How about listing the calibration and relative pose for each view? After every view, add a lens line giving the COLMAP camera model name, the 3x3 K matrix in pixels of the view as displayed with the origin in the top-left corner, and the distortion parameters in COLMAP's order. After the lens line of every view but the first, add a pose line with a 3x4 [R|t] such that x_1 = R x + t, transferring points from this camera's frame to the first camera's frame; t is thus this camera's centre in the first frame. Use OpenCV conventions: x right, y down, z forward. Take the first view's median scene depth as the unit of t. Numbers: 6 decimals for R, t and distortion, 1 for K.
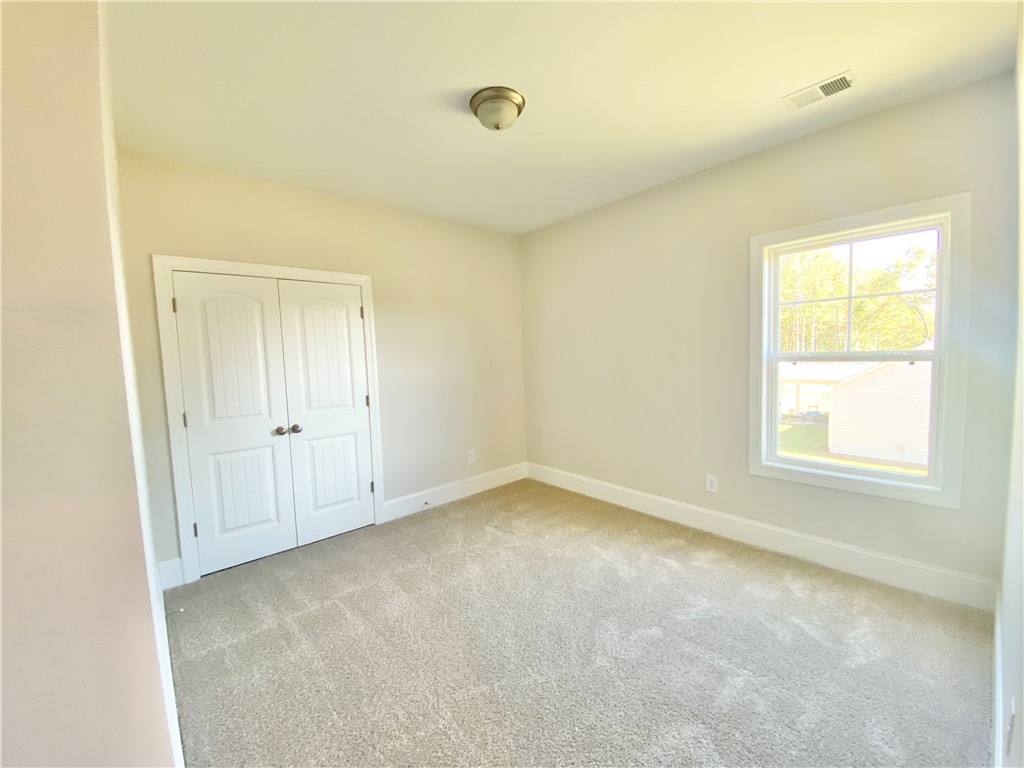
lens RADIAL K [[416.9, 0, 512.0], [0, 416.9, 384.0], [0, 0, 1]] dist [0.030147, -0.023826]
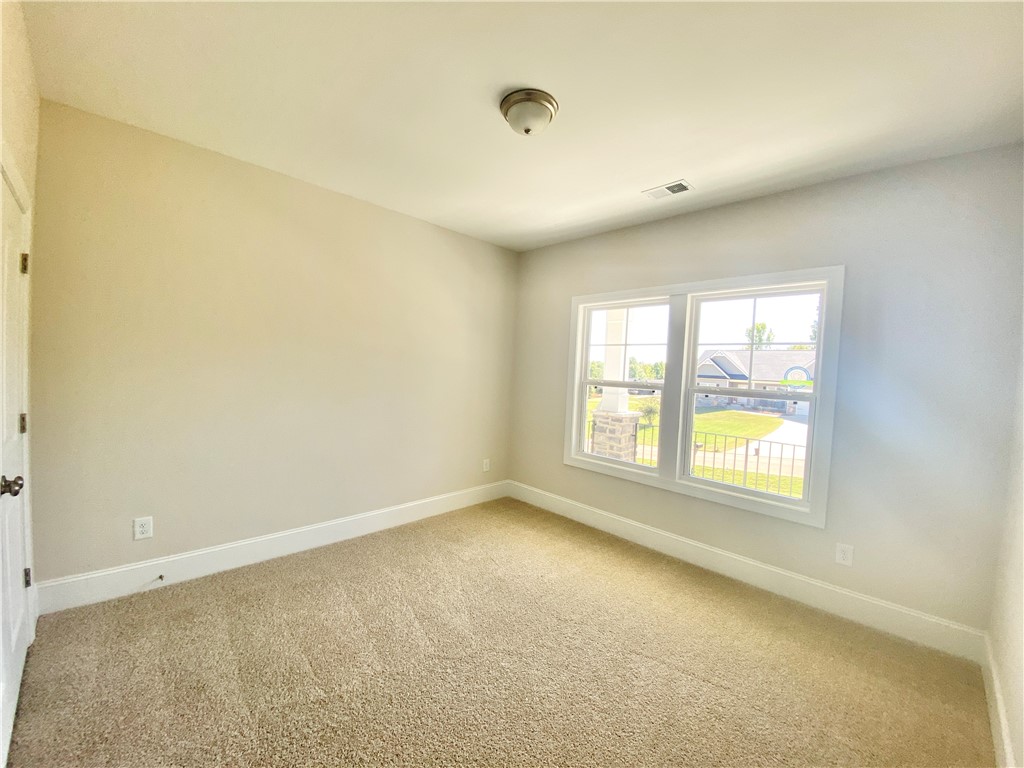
lens RADIAL K [[405.9, 0, 512.0], [0, 405.9, 384.0], [0, 0, 1]] dist [-0.001093, -0.004043]
pose [[0.995422, 0.078224, 0.054925, 0.108048], [-0.076079, 0.996294, -0.040127, 0.006282], [-0.057860, 0.035765, 0.997684, -0.125501]]
